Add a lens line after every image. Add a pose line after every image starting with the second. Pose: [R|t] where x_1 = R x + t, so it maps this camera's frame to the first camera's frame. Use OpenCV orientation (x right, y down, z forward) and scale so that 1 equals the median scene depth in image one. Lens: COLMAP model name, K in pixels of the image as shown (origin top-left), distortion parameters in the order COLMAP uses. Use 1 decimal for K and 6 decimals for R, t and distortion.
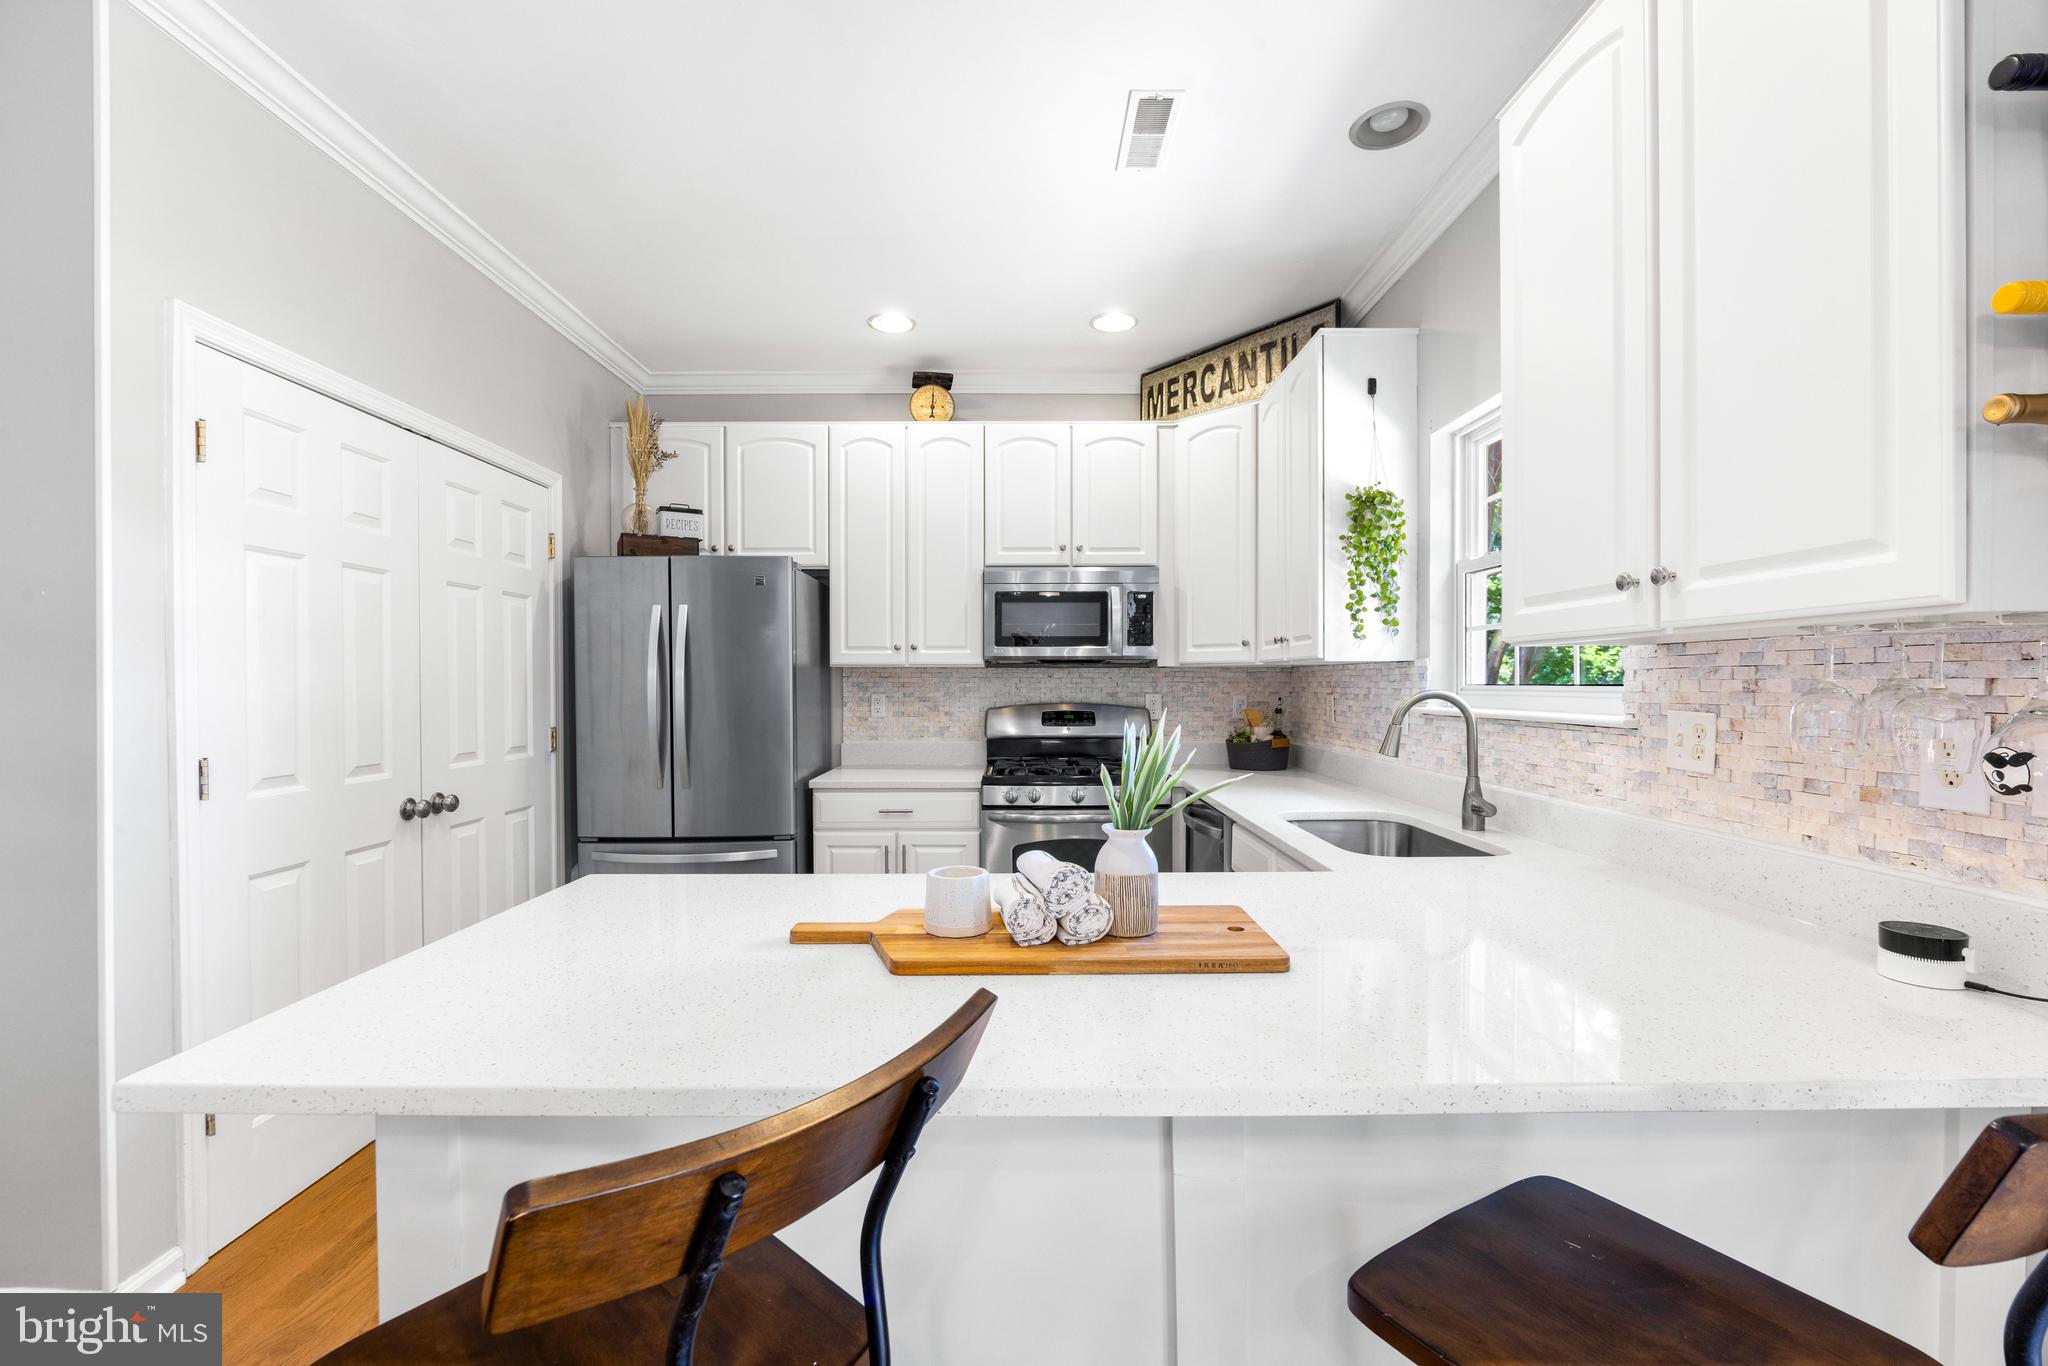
lens RADIAL K [[842.6, 0, 1026.2], [0, 842.6, 704.7], [0, 0, 1]] dist [-0.011752, 0.000716]
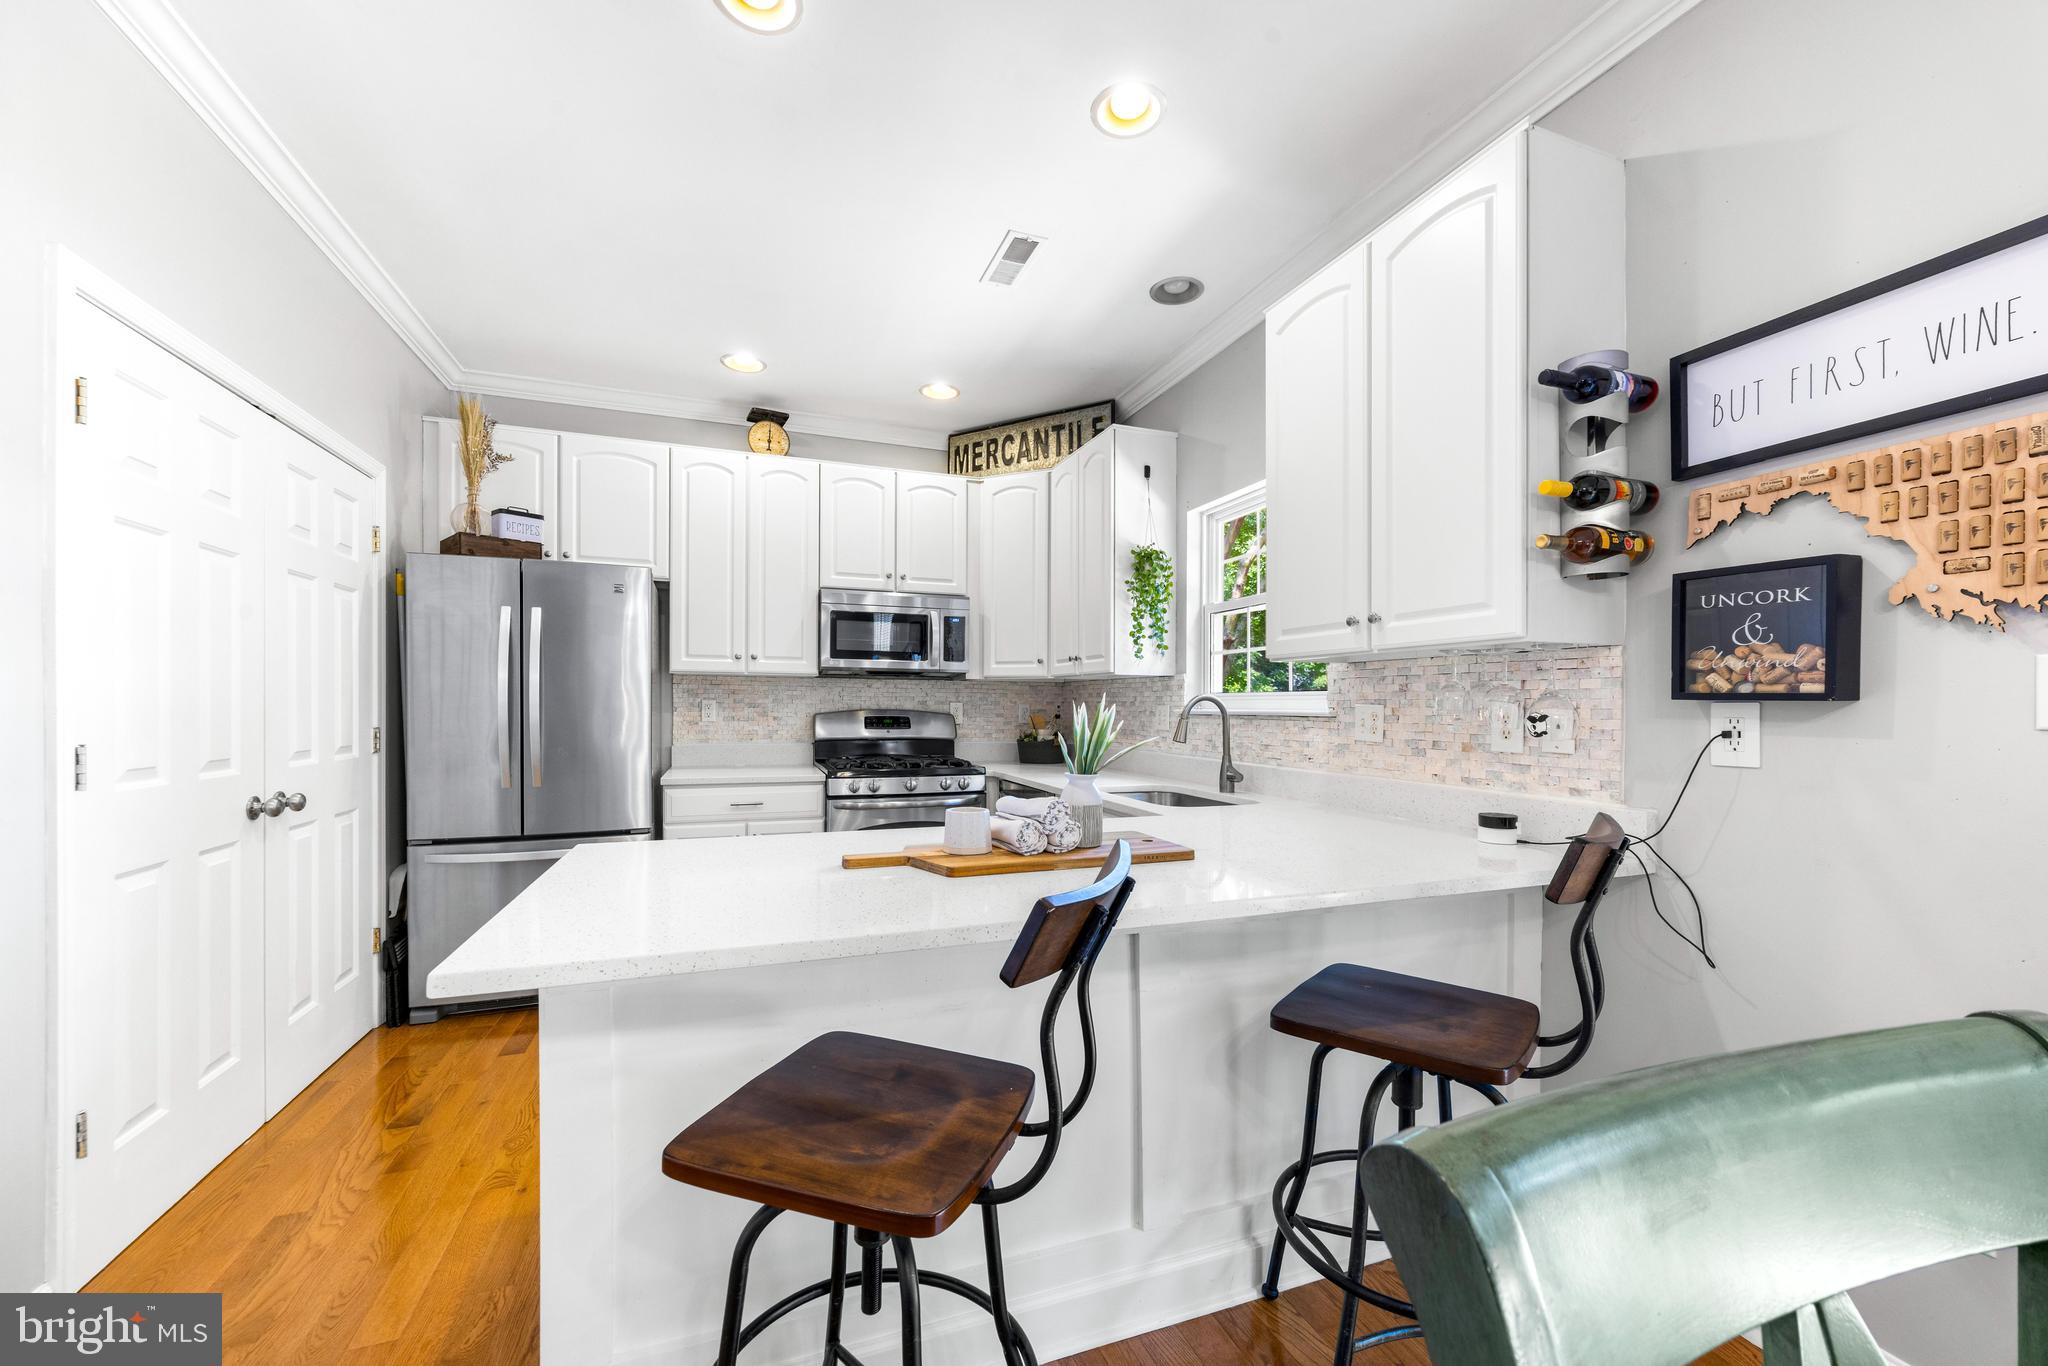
lens RADIAL K [[778.5, 0, 1023.1], [0, 778.5, 719.9], [0, 0, 1]] dist [-0.003744, 0.000553]
pose [[0.940250, 0.002371, 0.340478, -0.158980], [-0.000275, 0.999981, -0.006206, 0.022125], [-0.340486, 0.005742, 0.940232, -0.084622]]
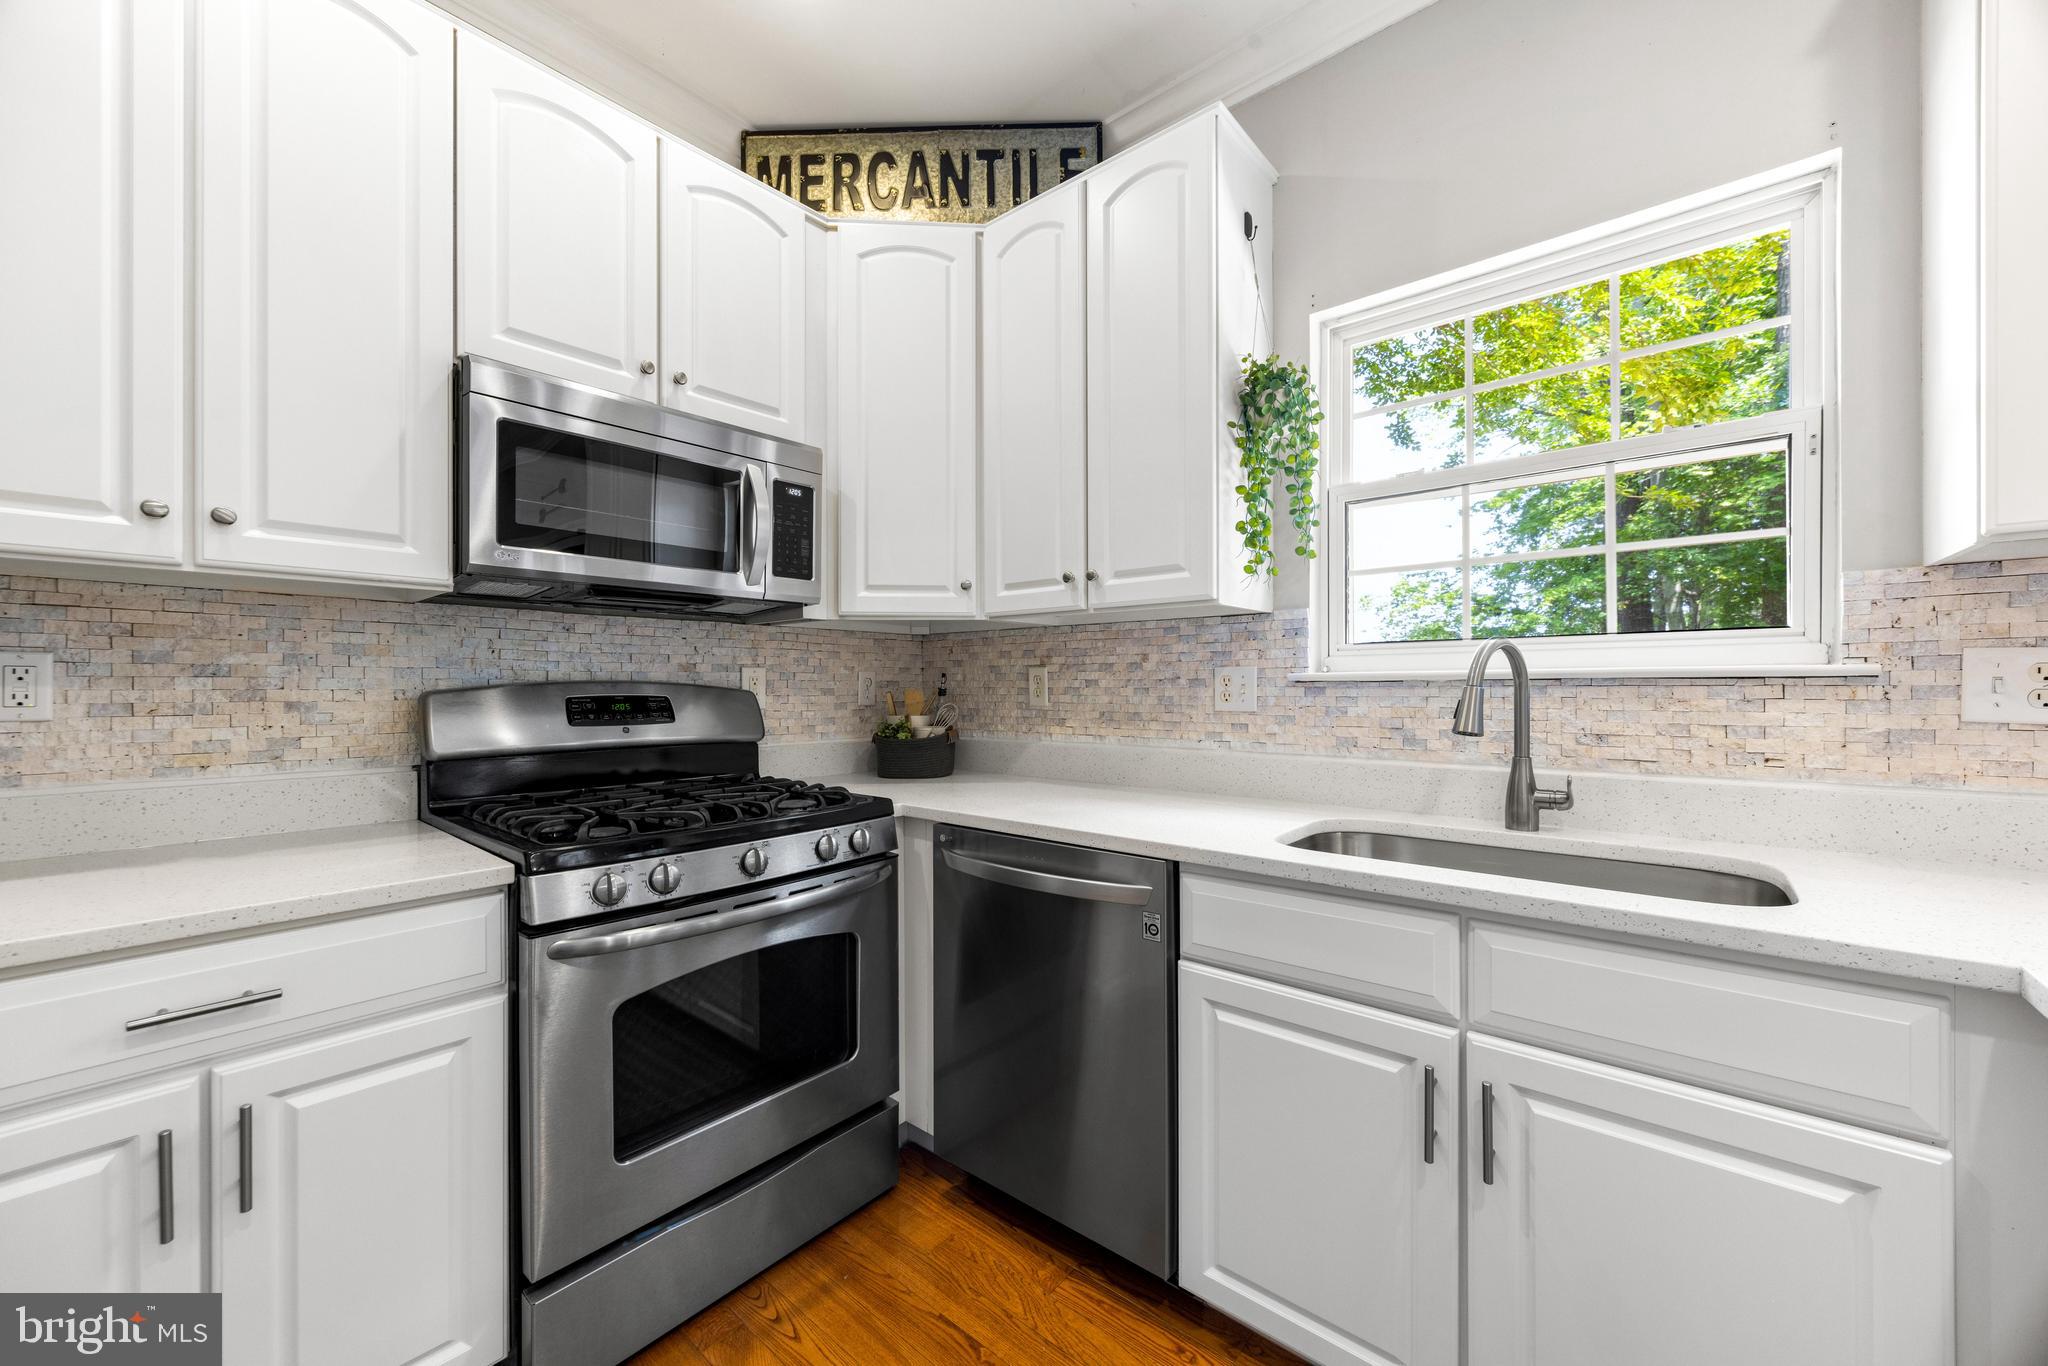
lens RADIAL K [[778.5, 0, 1016.3], [0, 778.5, 688.5], [0, 0, 1]] dist [-0.003744, 0.000553]
pose [[0.657902, -0.000379, 0.753104, -0.171069], [0.020402, 0.999642, -0.017321, 0.018387], [-0.752828, 0.026760, 0.657674, 0.570592]]
